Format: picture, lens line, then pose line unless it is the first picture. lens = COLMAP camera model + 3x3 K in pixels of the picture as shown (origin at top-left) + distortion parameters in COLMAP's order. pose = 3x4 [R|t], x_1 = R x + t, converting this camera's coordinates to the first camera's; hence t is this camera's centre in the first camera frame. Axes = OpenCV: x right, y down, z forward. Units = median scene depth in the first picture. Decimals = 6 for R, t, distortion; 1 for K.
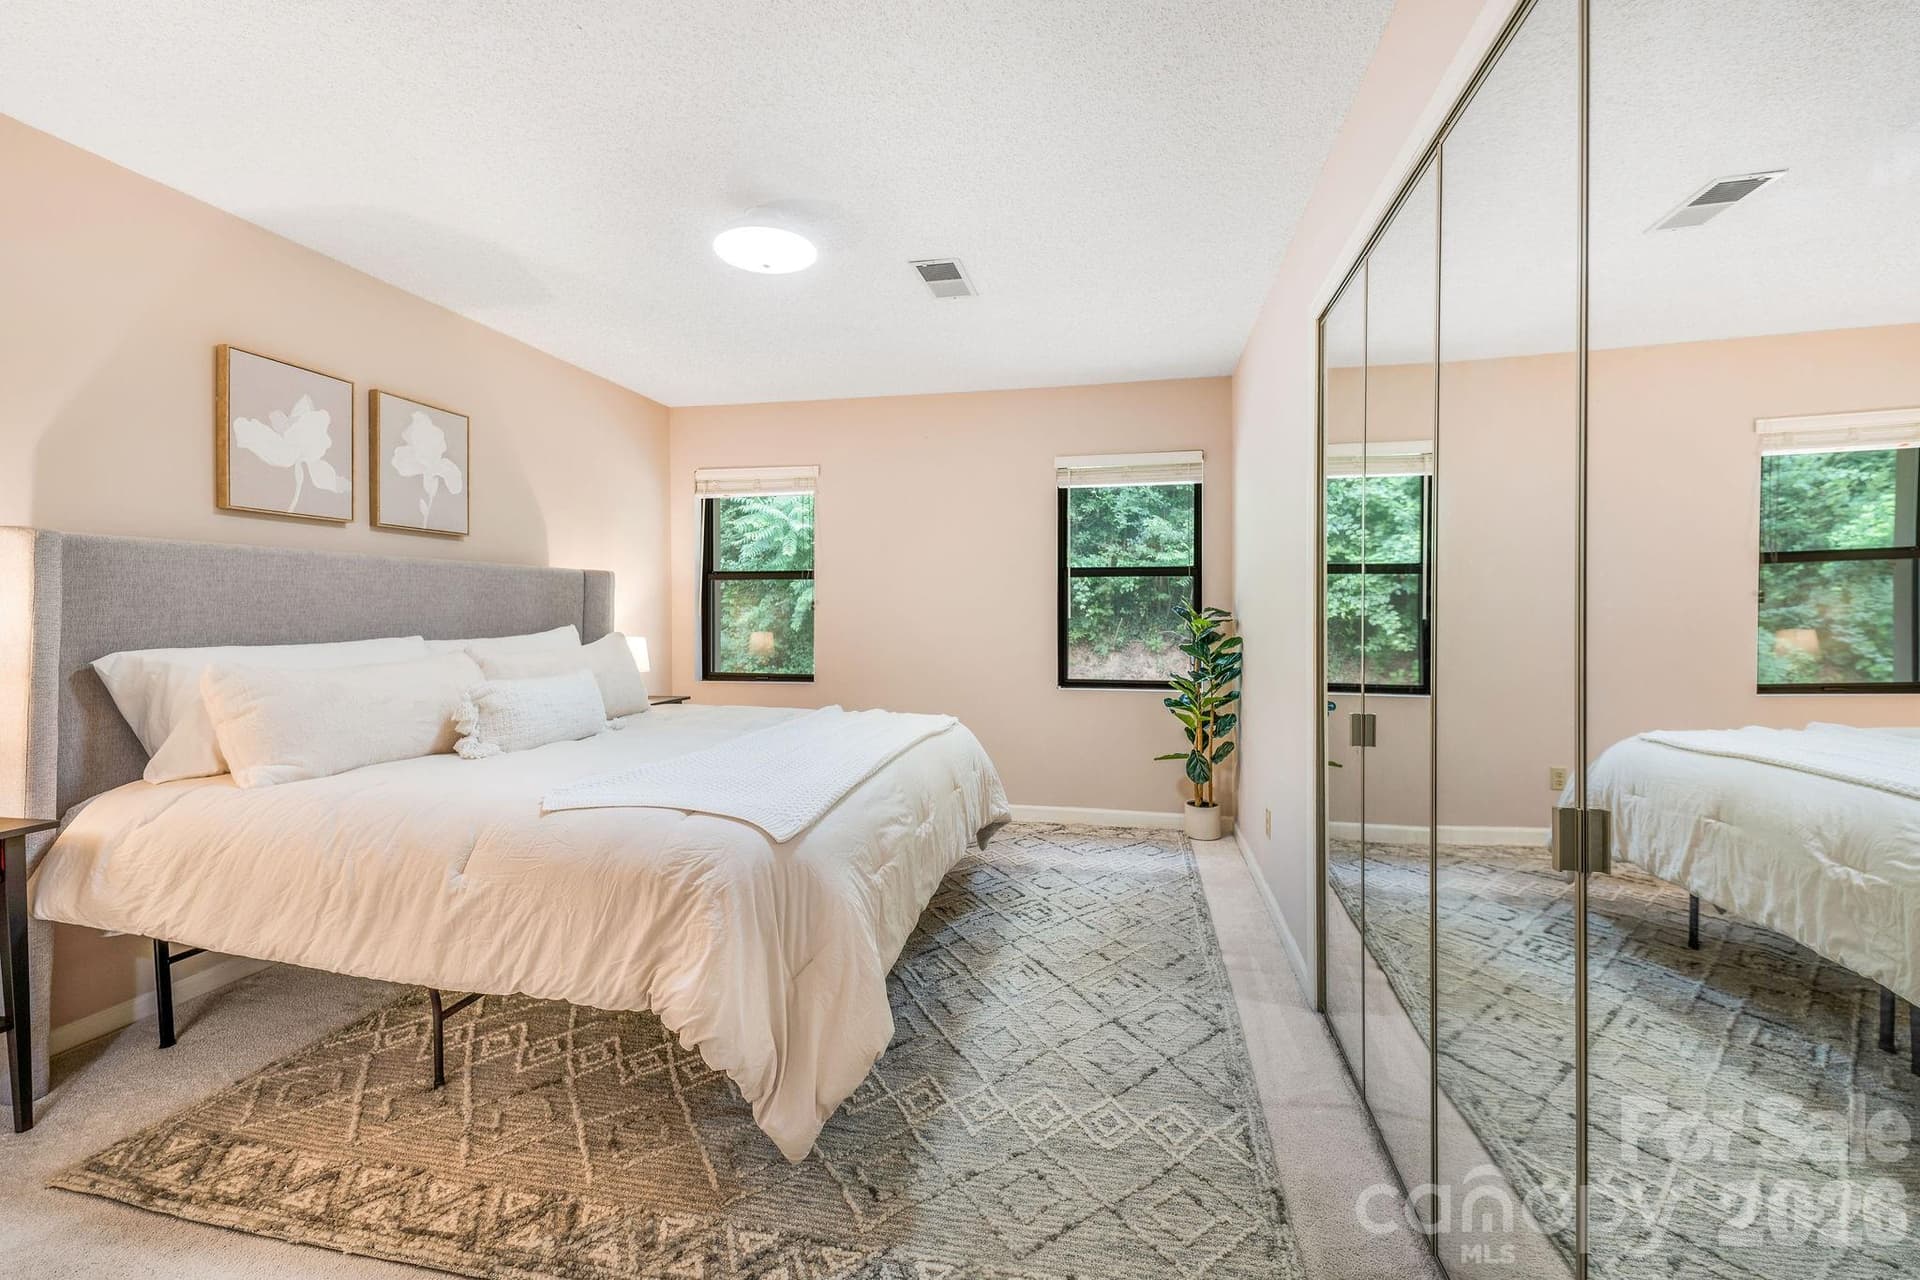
lens RADIAL K [[773.5, 0, 963.9], [0, 773.5, 611.7], [0, 0, 1]] dist [0.025761, -0.009475]
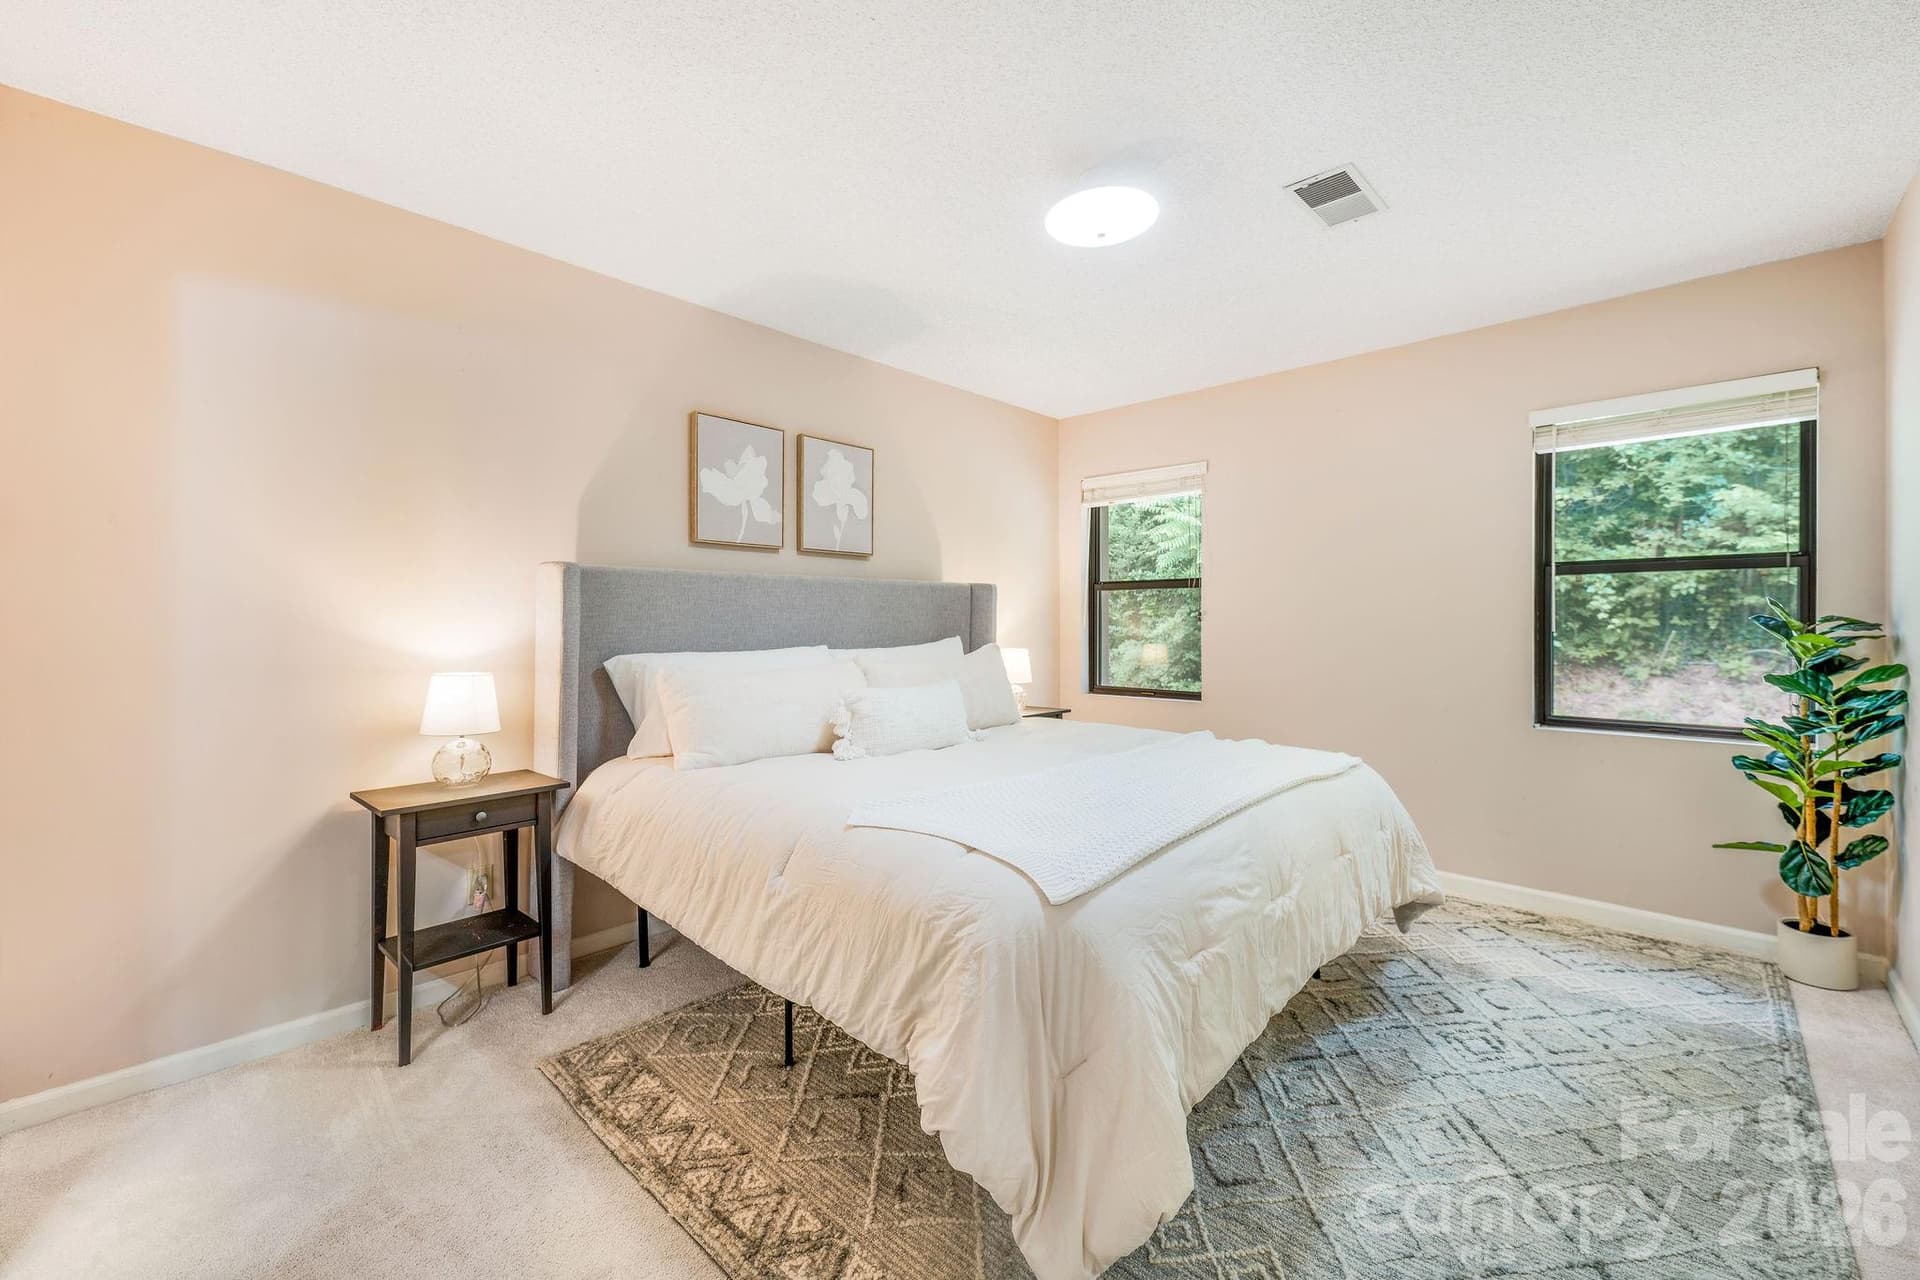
lens RADIAL K [[767.1, 0, 978.9], [0, 767.1, 623.0], [0, 0, 1]] dist [0.026122, -0.008894]
pose [[0.858918, -0.001115, -0.512113, 0.065235], [0.001573, 0.999999, 0.000461, -0.001475], [0.512111, -0.001201, 0.858918, 0.144810]]
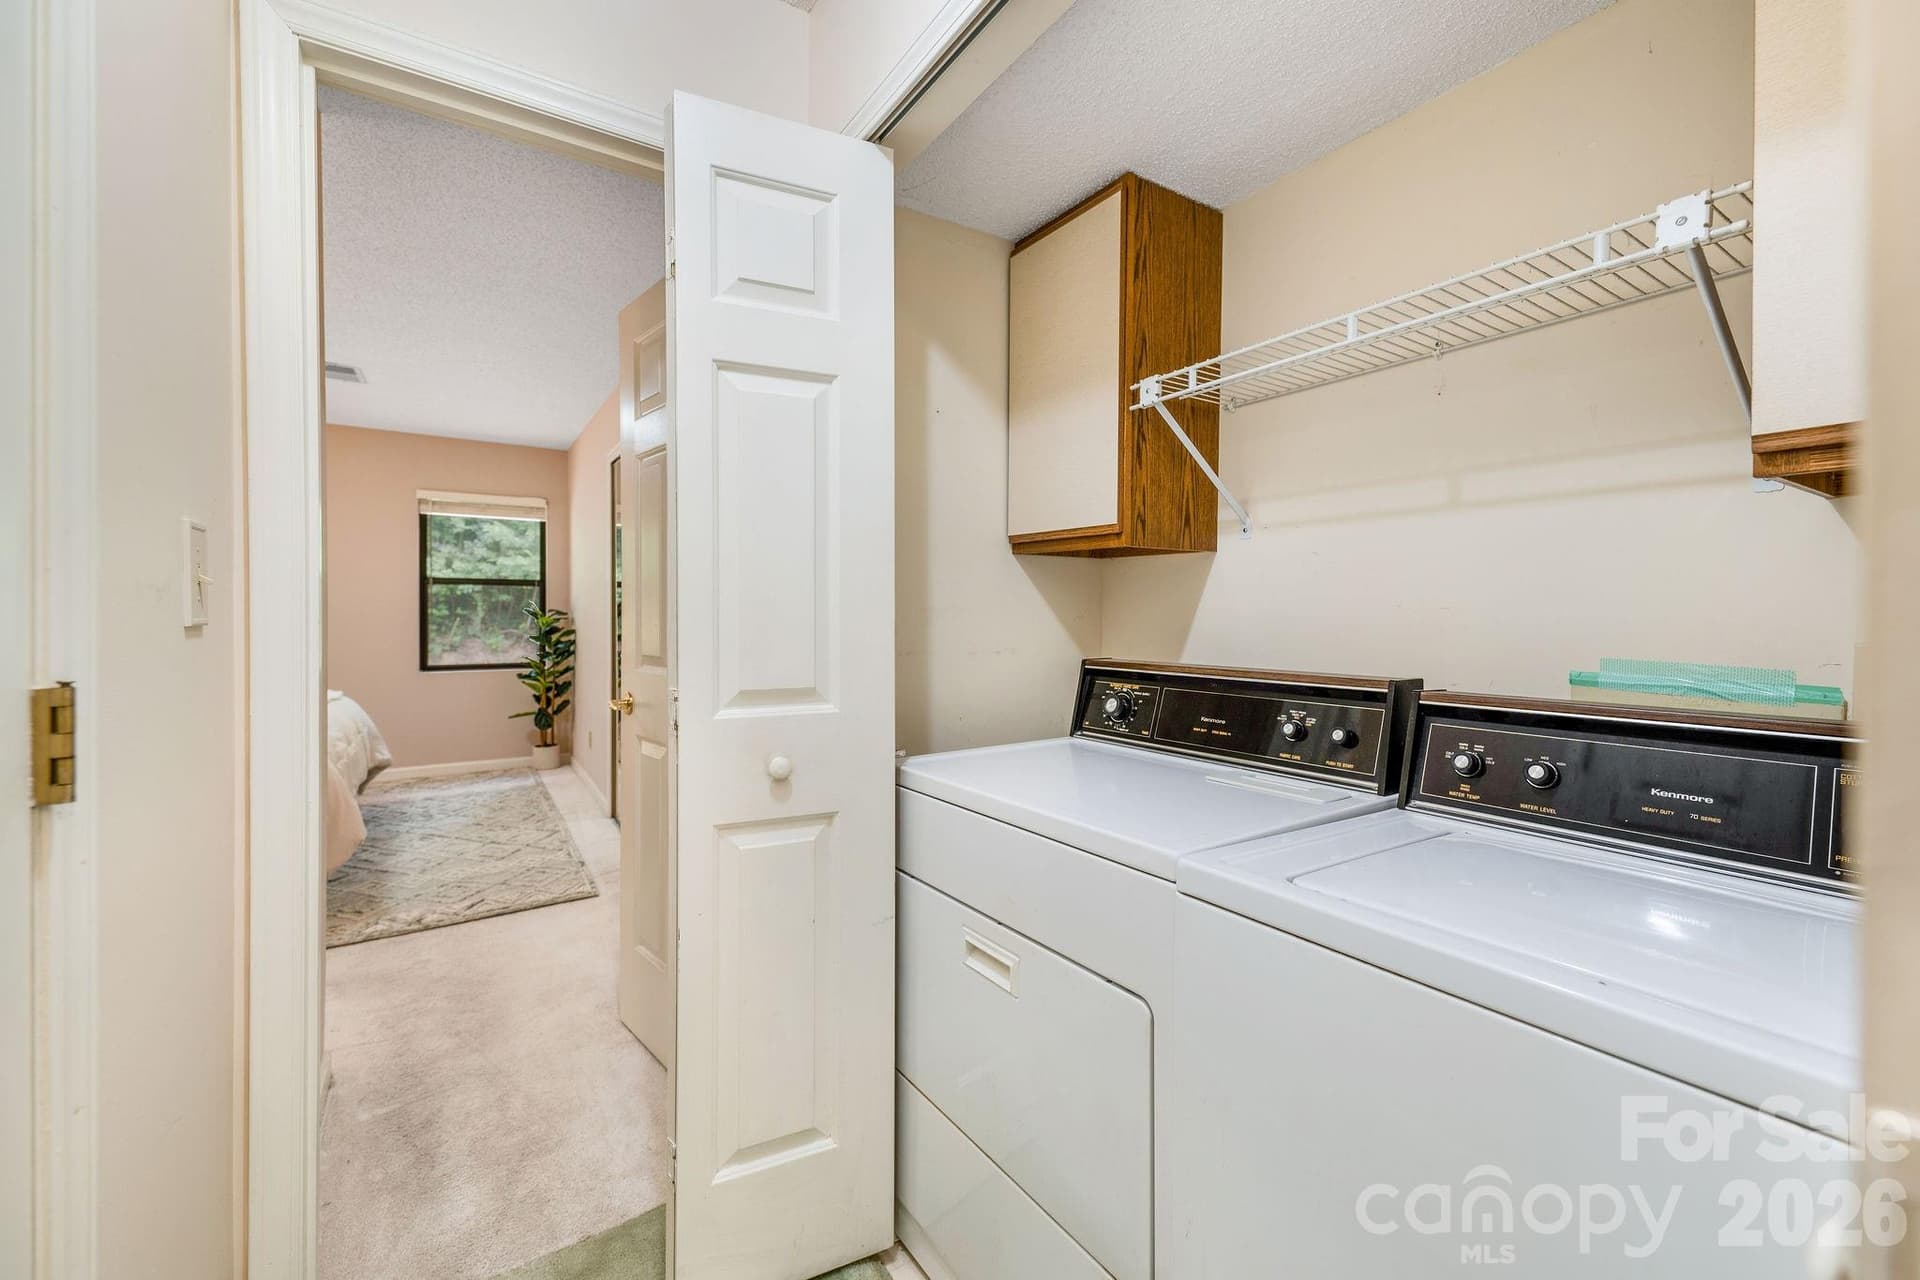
lens RADIAL K [[767.1, 0, 978.9], [0, 767.1, 623.0], [0, 0, 1]] dist [0.026122, -0.008894]
pose [[0.689073, -0.006486, 0.724663, -0.238226], [-0.003406, 0.999920, 0.012189, -0.000550], [-0.724684, -0.010867, 0.688996, -0.760385]]
